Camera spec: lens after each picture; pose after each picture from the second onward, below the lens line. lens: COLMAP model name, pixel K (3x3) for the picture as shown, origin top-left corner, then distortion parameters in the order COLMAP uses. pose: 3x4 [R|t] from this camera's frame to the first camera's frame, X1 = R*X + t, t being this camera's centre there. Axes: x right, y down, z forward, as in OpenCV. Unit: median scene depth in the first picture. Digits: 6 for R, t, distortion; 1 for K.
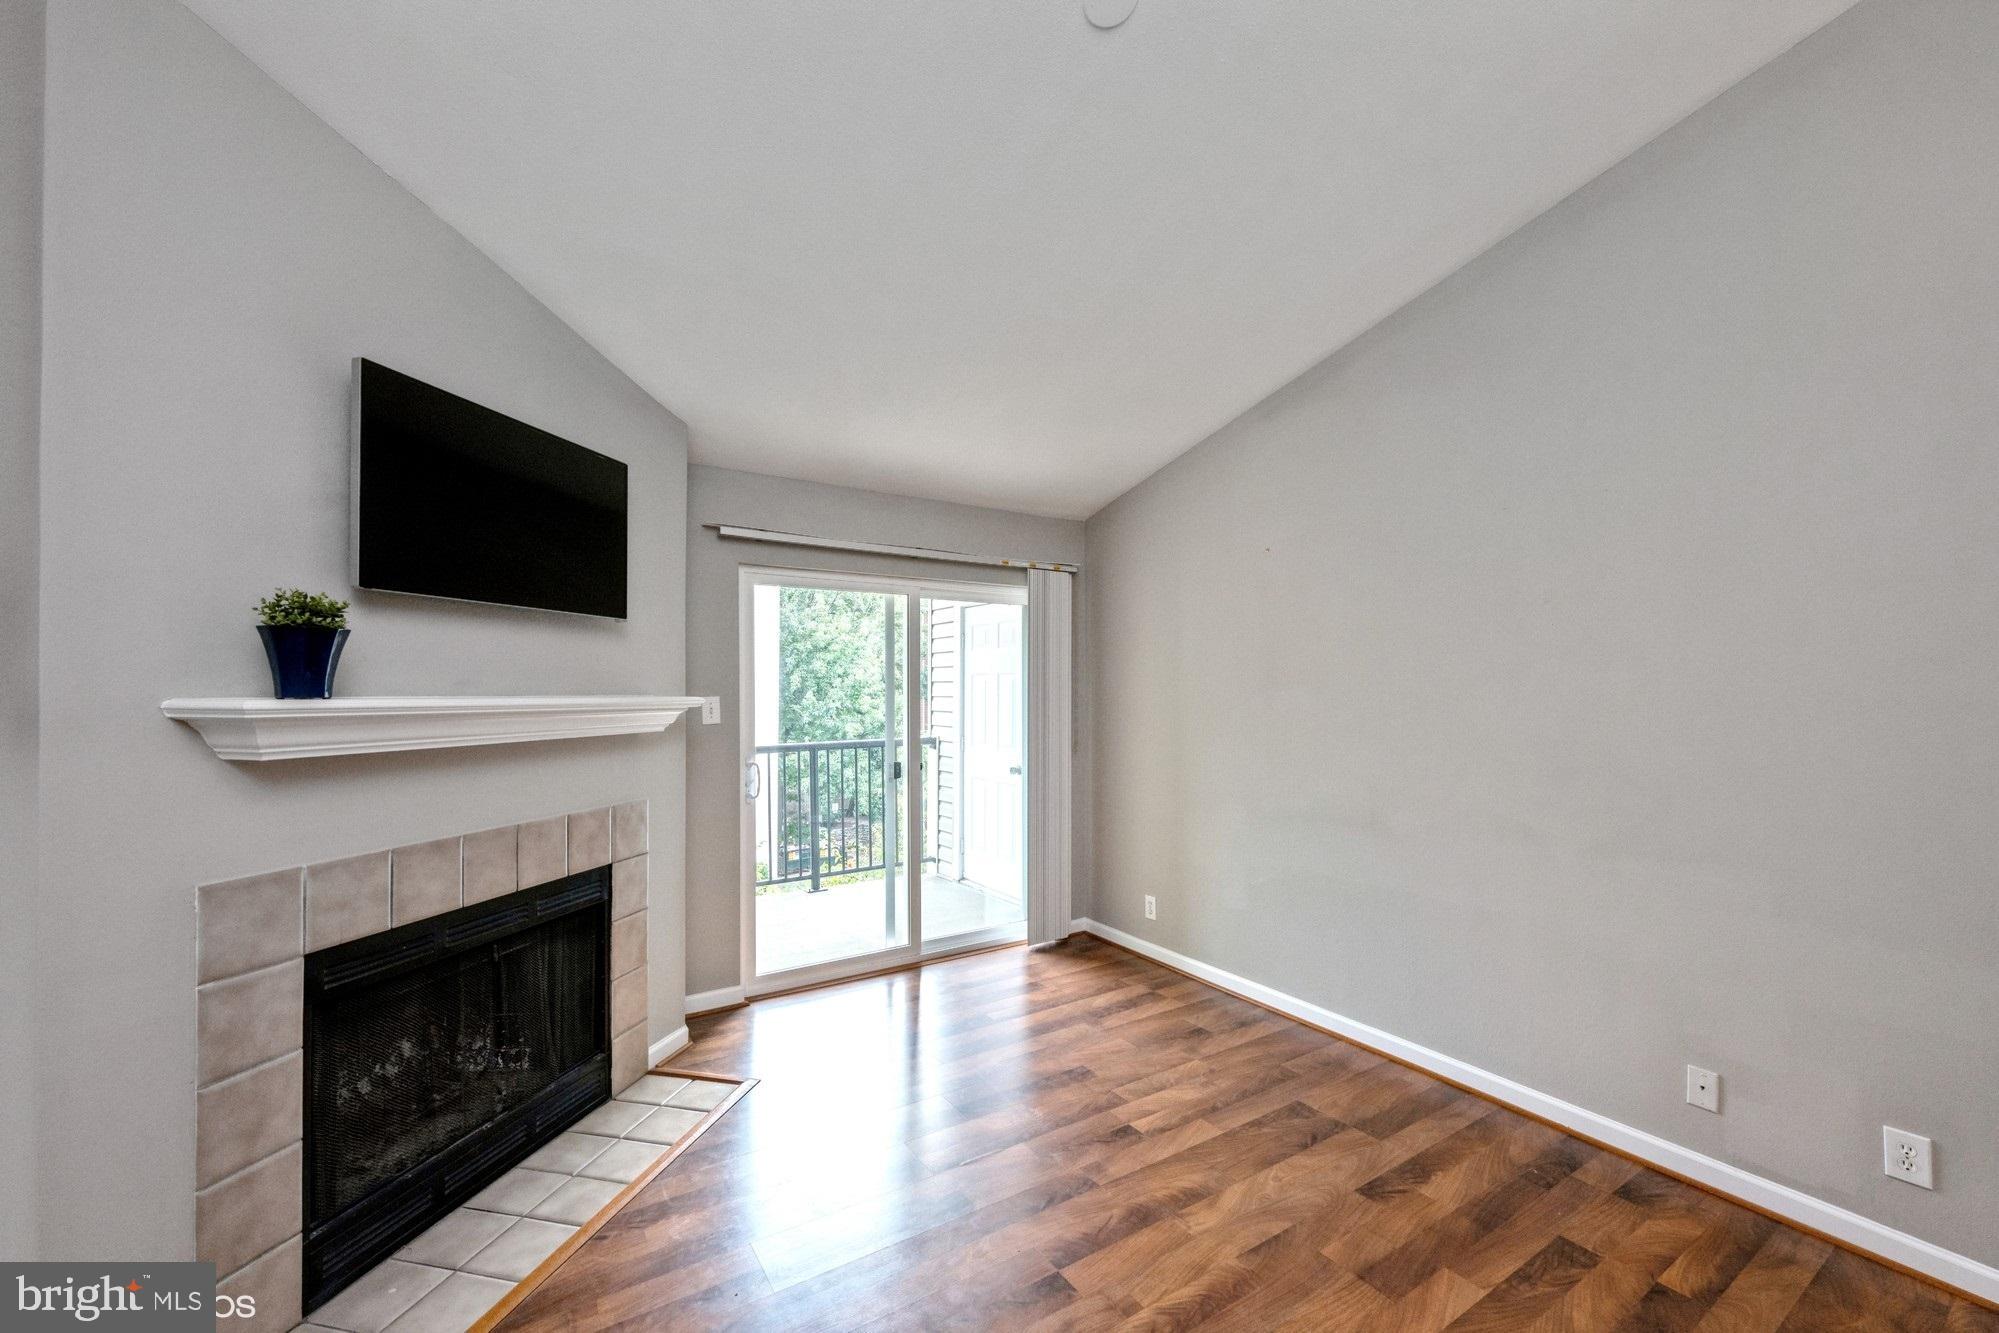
lens RADIAL K [[797.2, 0, 978.2], [0, 797.2, 693.0], [0, 0, 1]] dist [-0.000199, 0.001524]
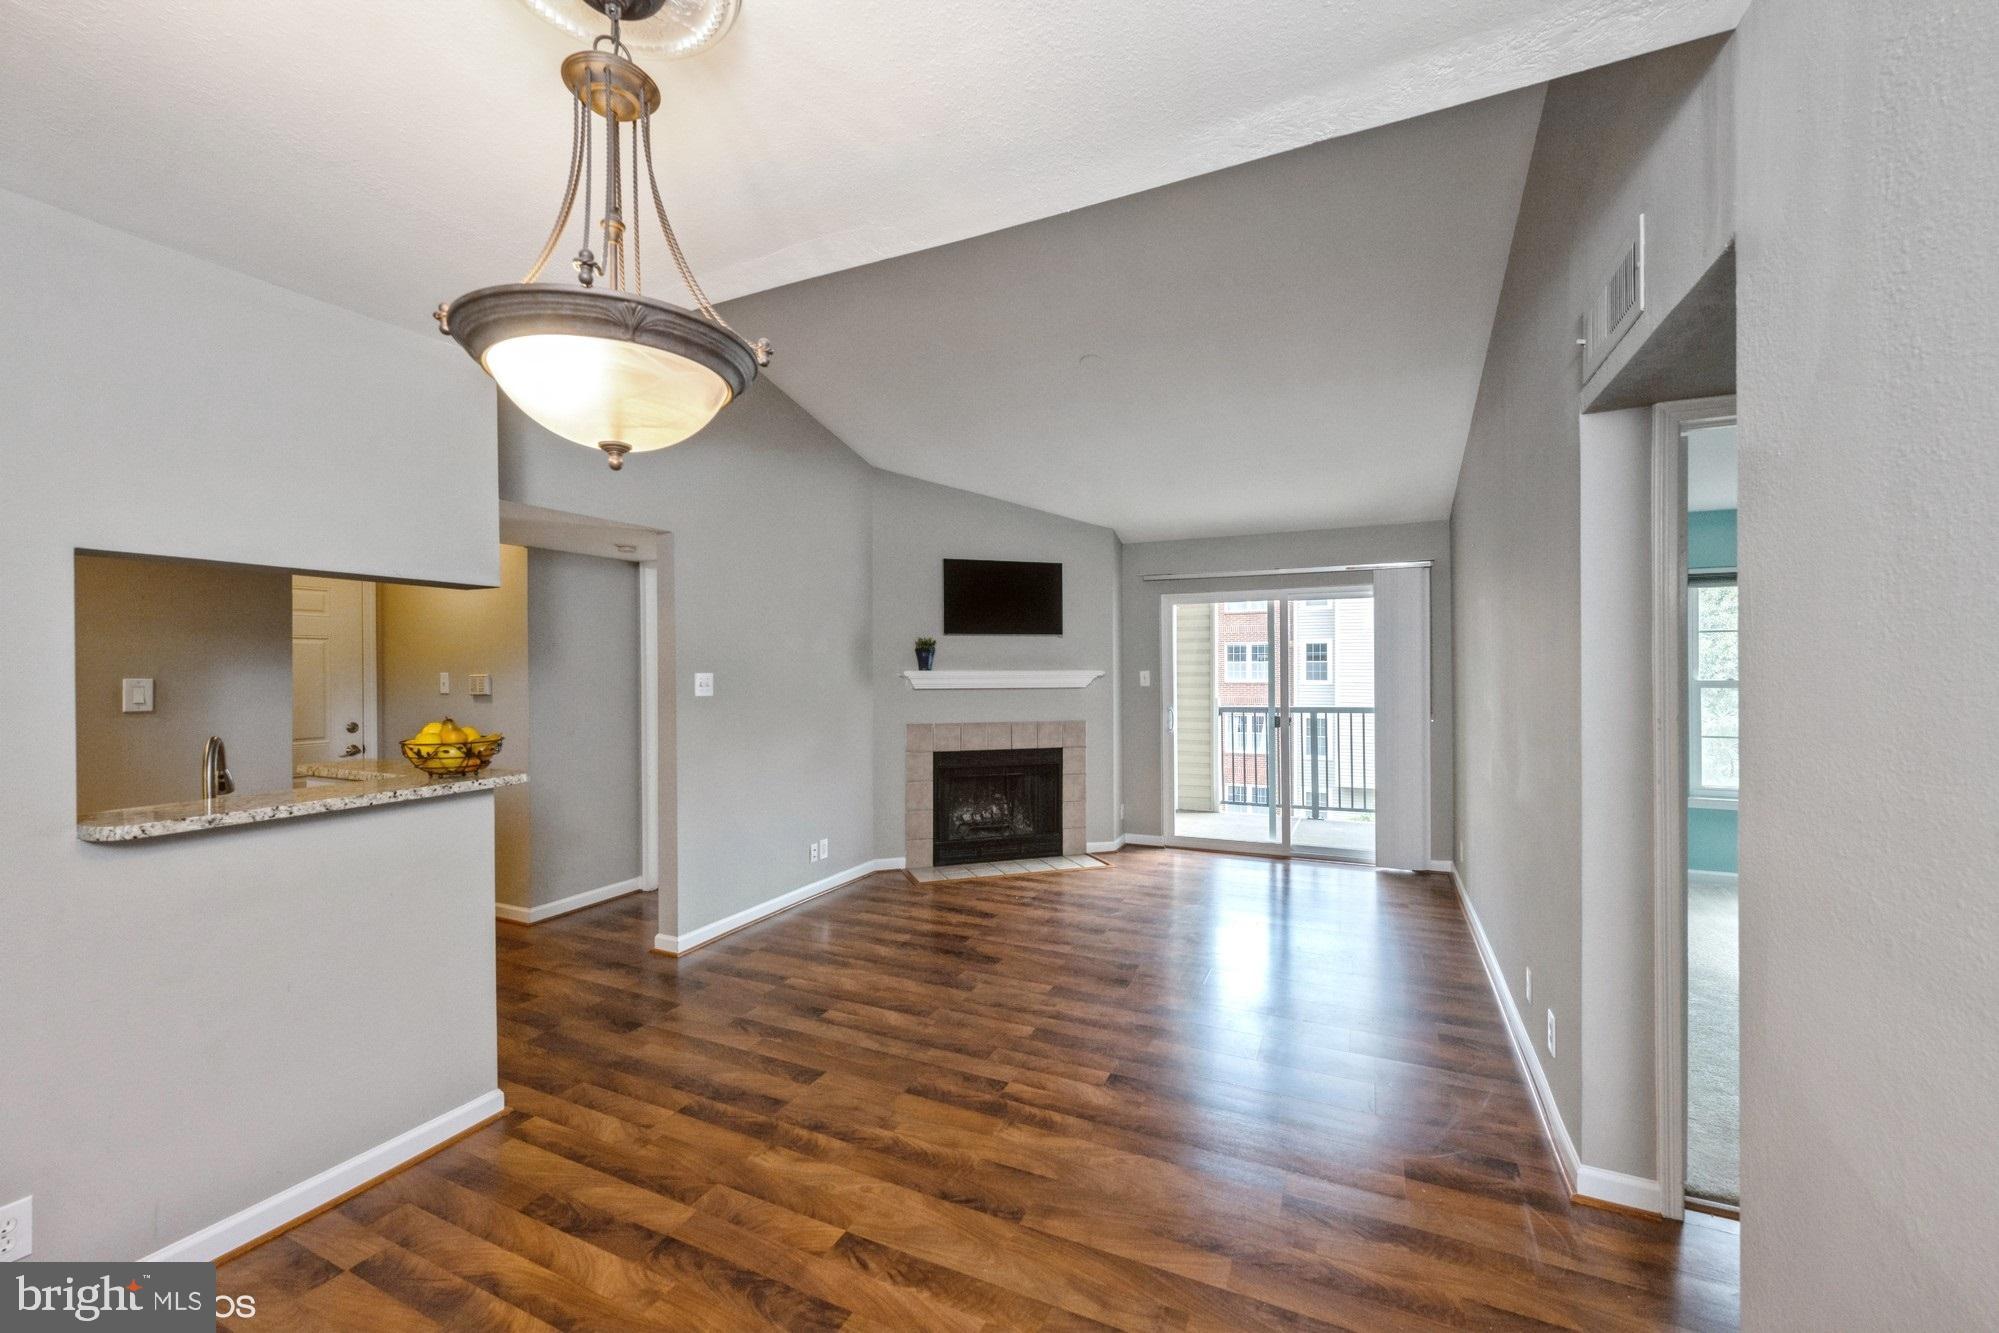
lens RADIAL K [[797.2, 0, 1022.2], [0, 797.2, 673.4], [0, 0, 1]] dist [-0.000199, 0.001524]
pose [[0.553637, 0.000856, -0.832758, 1.331954], [0.001057, 0.999998, 0.001731, 0.007564], [0.832757, -0.001838, 0.553635, -0.304656]]
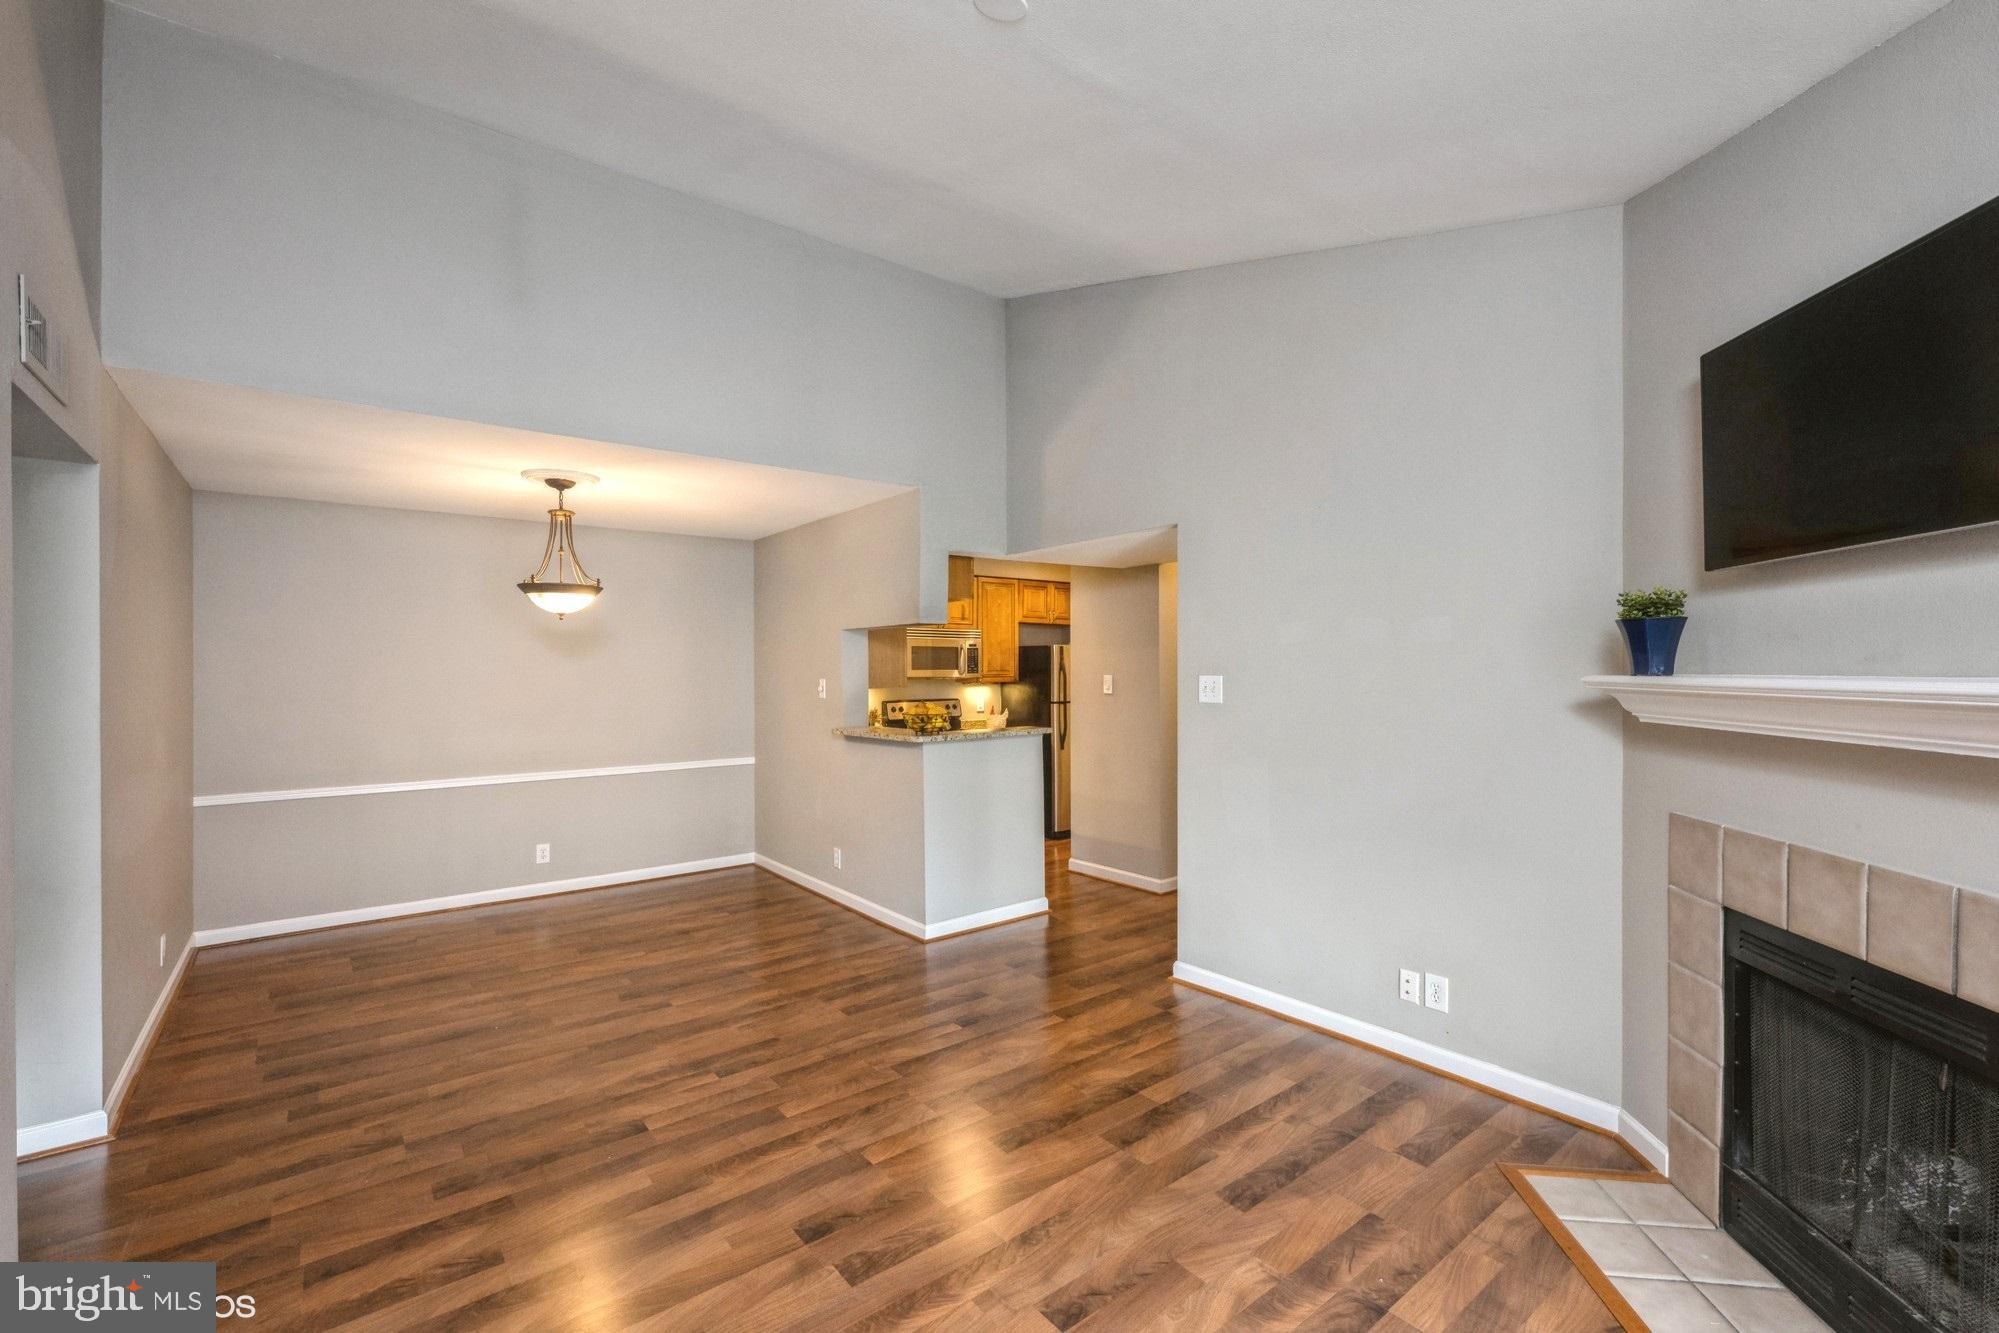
lens RADIAL K [[857.4, 0, 969.1], [0, 857.4, 675.3], [0, 0, 1]] dist [-0.003547, 0.000386]
pose [[-0.997885, 0.005990, -0.064730, 0.191453], [0.005433, 0.999947, 0.008770, -0.006879], [0.064780, 0.008400, -0.997864, 1.426423]]
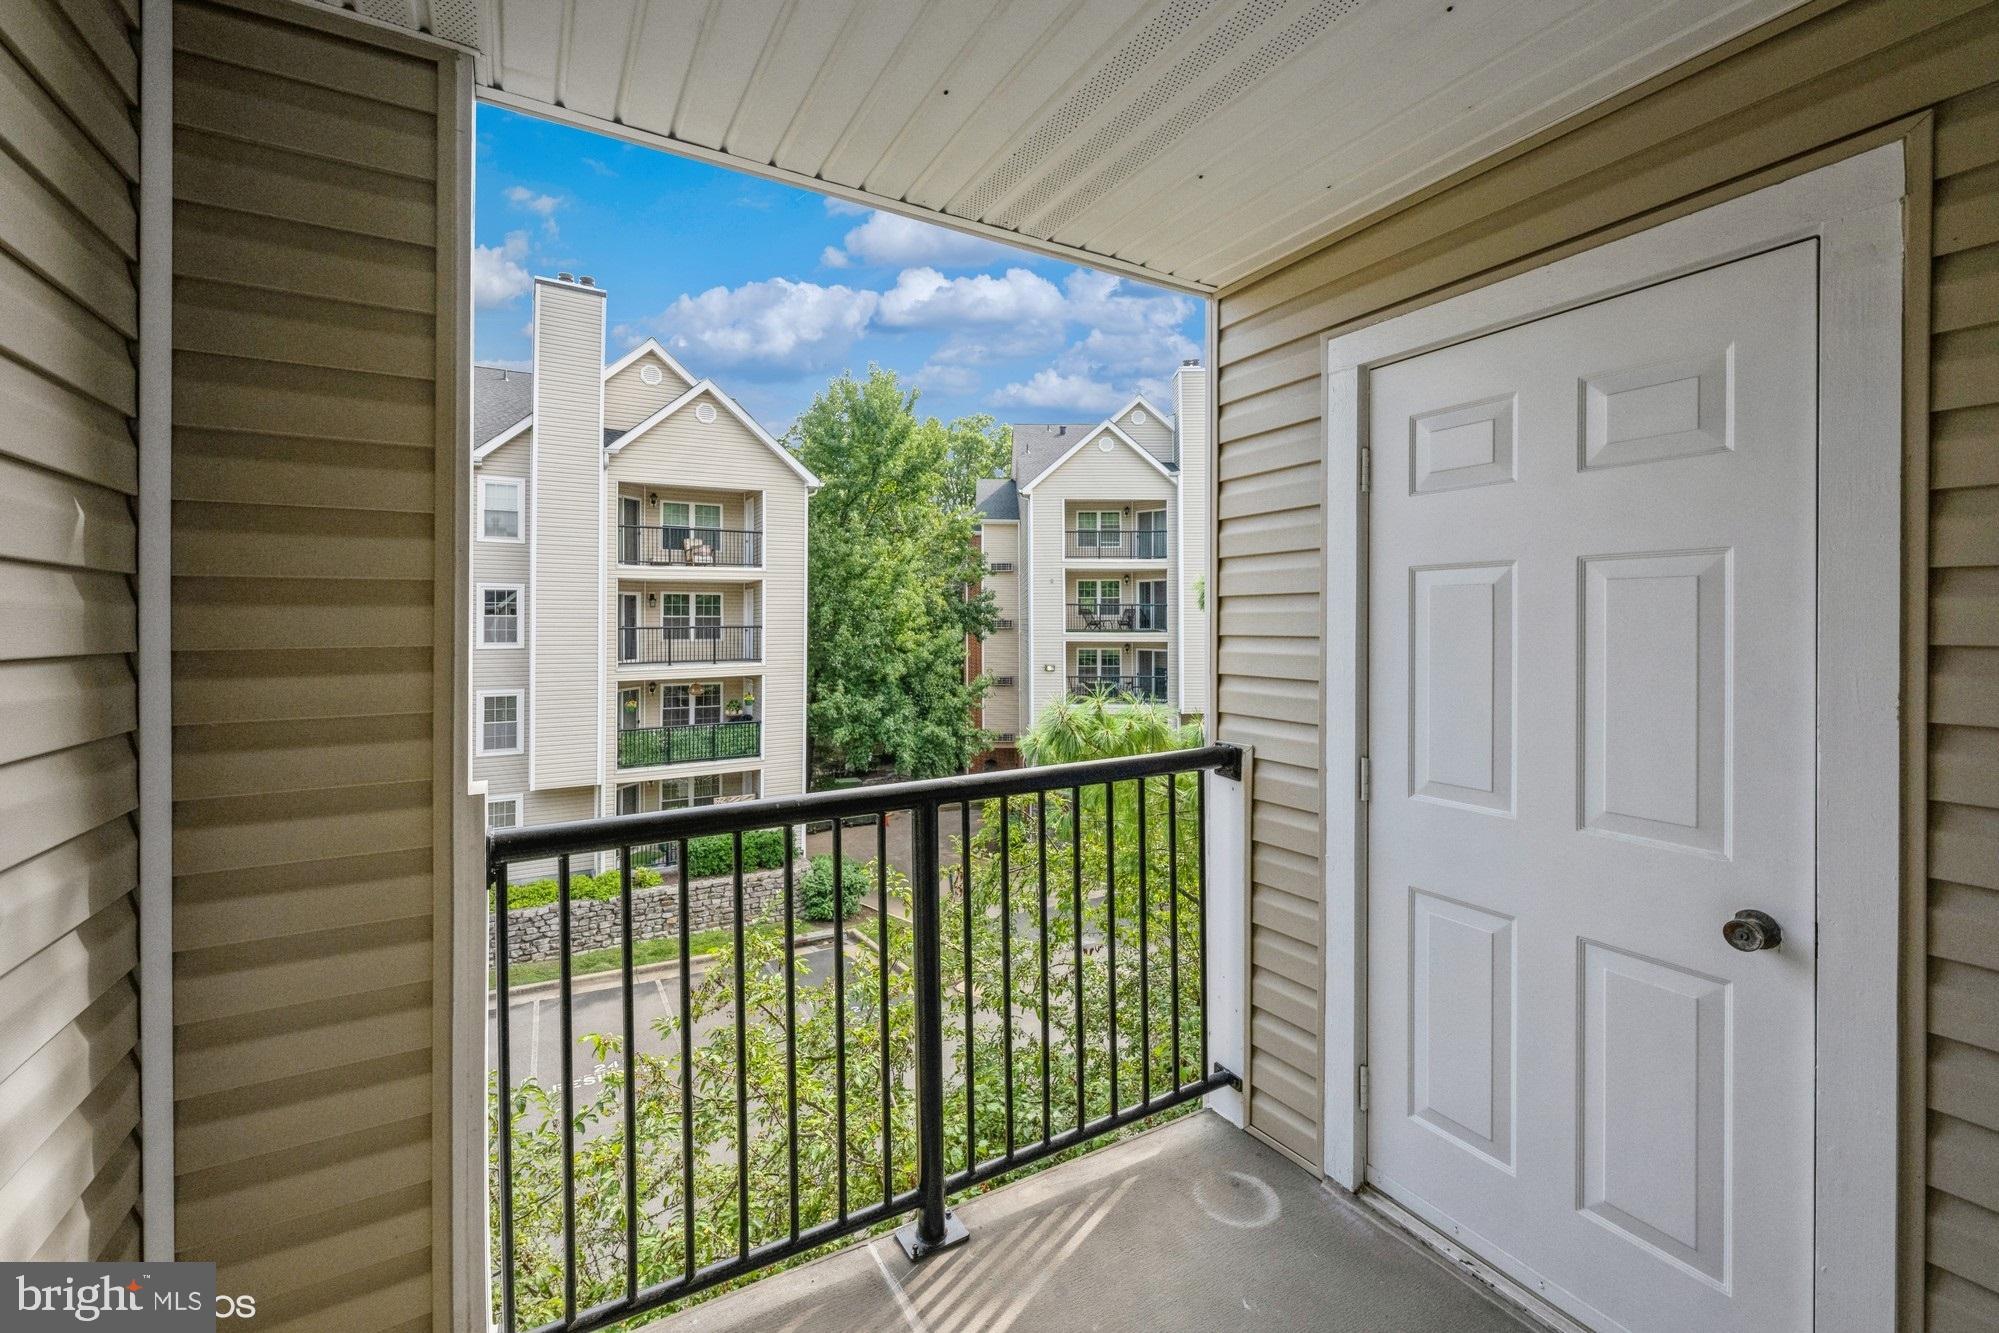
lens RADIAL K [[797.2, 0, 949.6], [0, 797.2, 626.7], [0, 0, 1]] dist [-0.000199, 0.001524]
pose [[0.997711, -0.004823, -0.067445, -0.366365], [0.004822, 0.999988, -0.000176, -0.000646], [0.067445, -0.000149, 0.997723, 1.431045]]
